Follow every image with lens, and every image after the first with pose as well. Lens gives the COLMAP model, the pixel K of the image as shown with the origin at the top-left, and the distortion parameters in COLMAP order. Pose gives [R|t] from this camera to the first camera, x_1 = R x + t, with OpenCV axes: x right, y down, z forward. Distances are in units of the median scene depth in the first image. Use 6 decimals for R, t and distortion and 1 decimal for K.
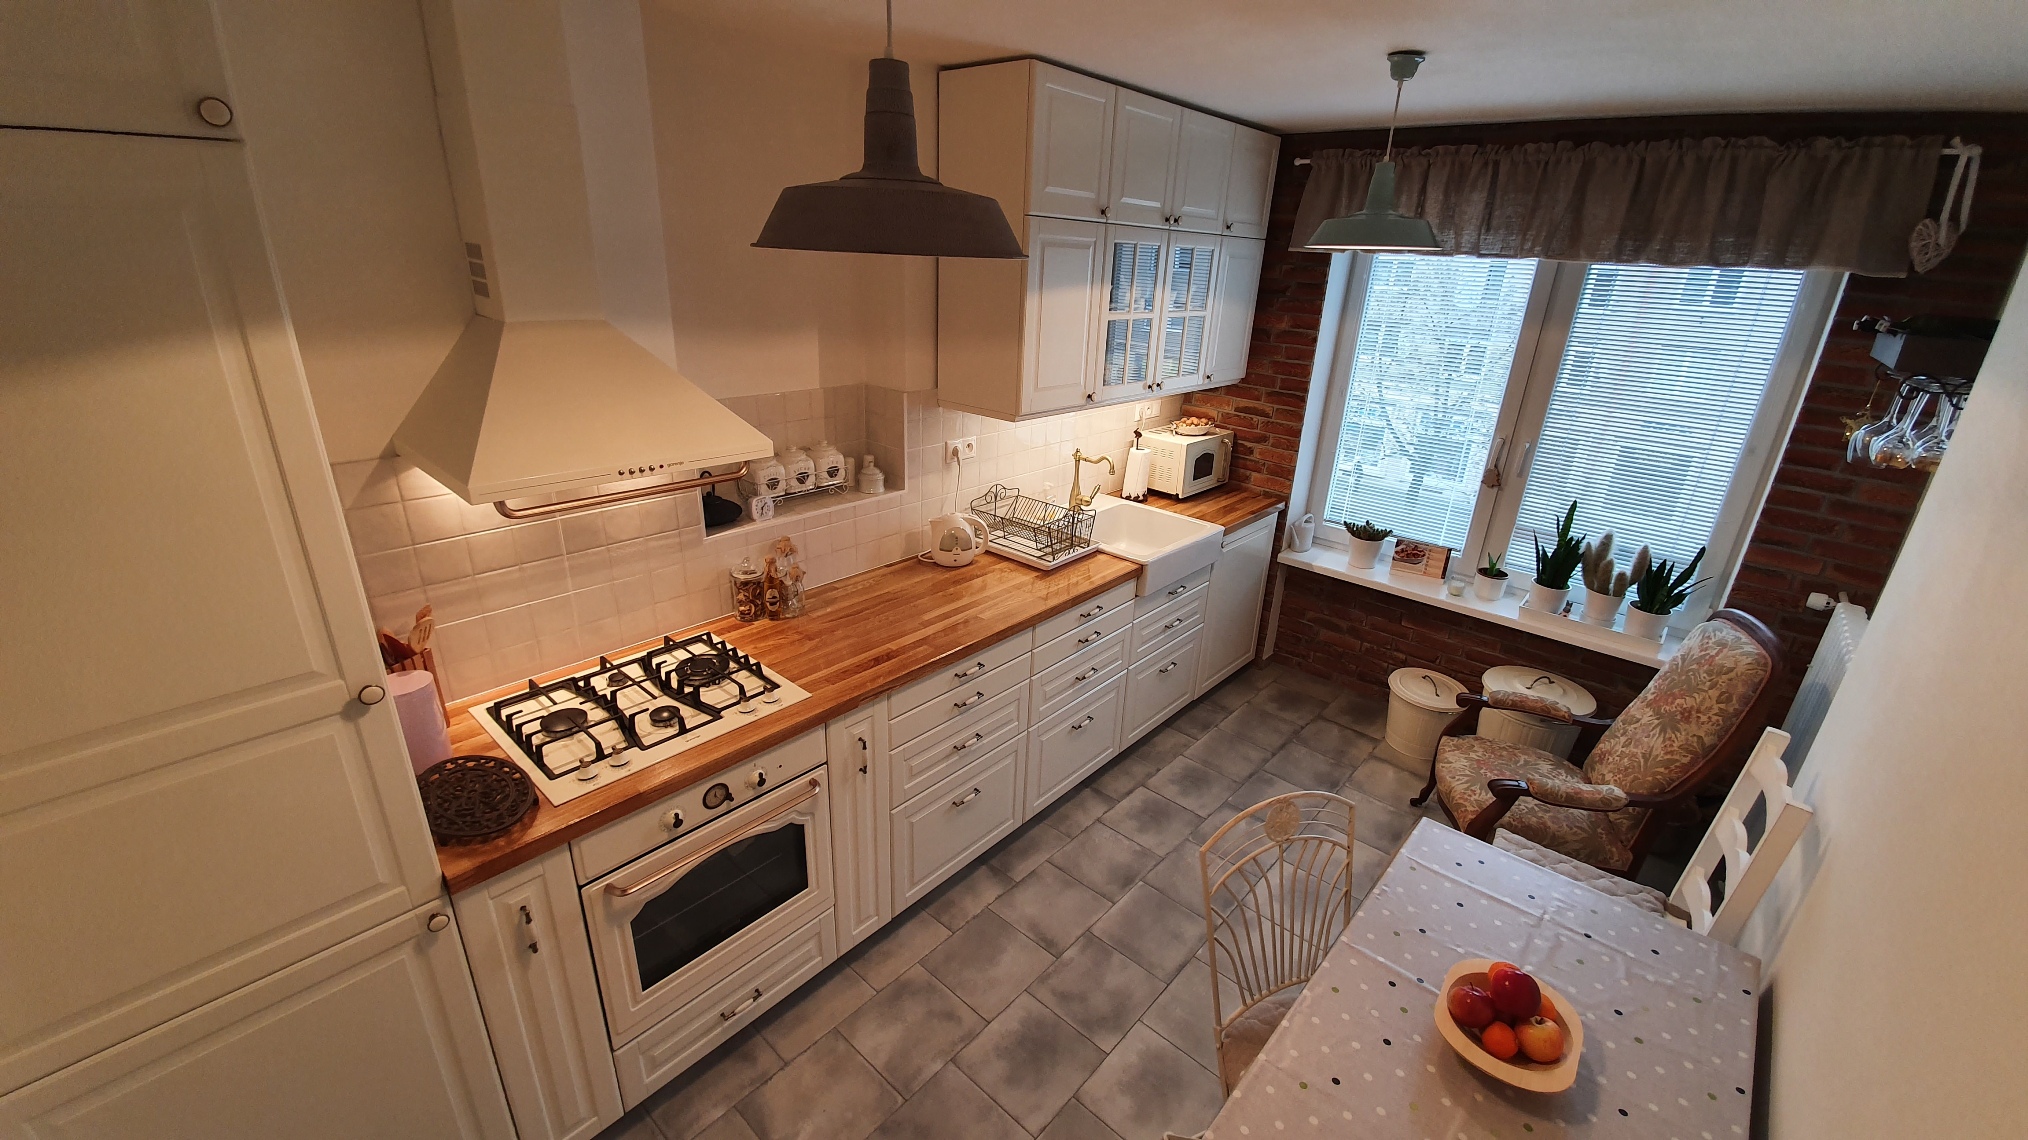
lens RADIAL K [[800.2, 0, 1028.1], [0, 800.2, 569.6], [0, 0, 1]] dist [0.010541, -0.014872]
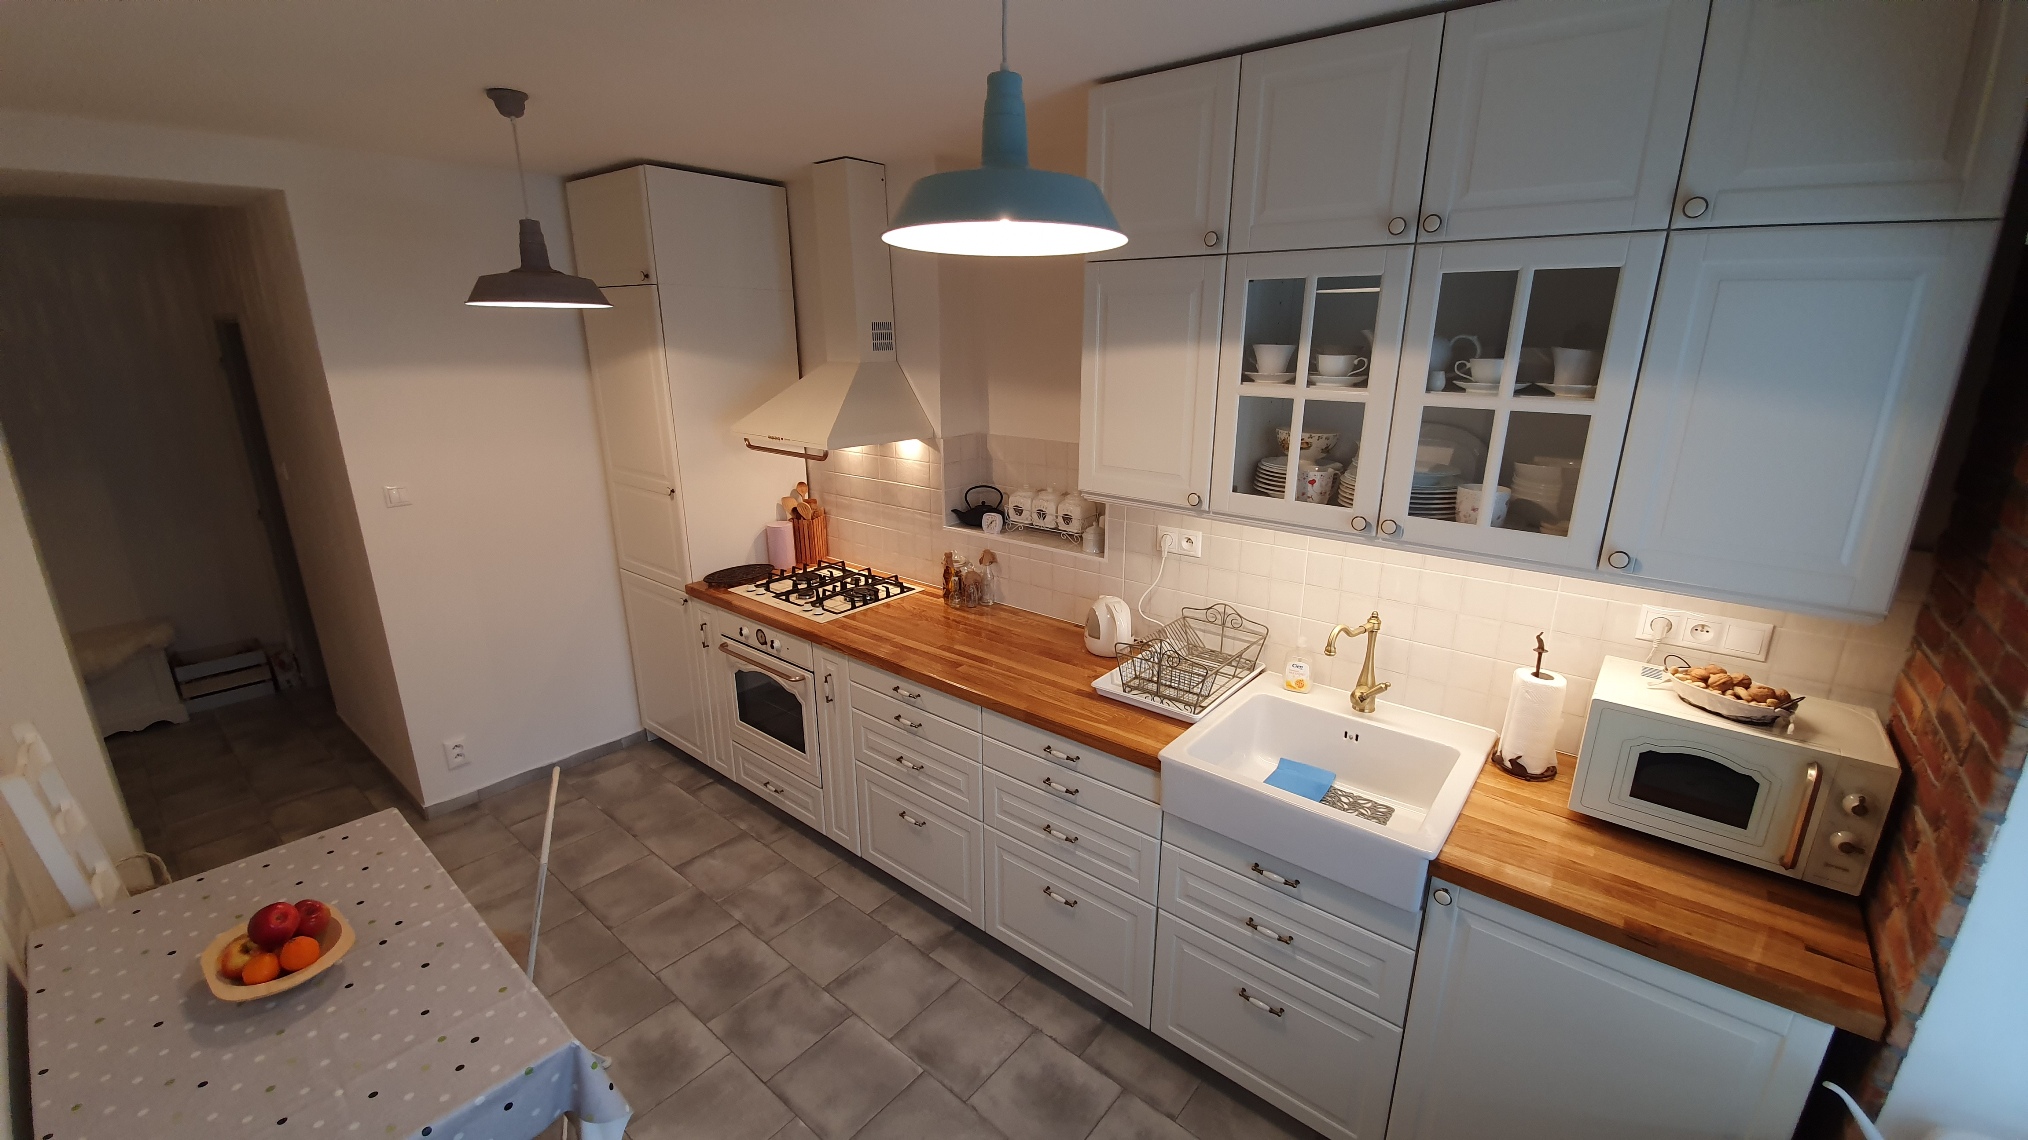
lens RADIAL K [[800.2, 0, 1028.1], [0, 800.2, 569.6], [0, 0, 1]] dist [0.010541, -0.014872]
pose [[0.036581, 0.241085, -0.969814, 0.845185], [-0.370296, 0.904651, 0.210919, -0.279258], [0.928193, 0.351403, 0.122366, 0.882985]]
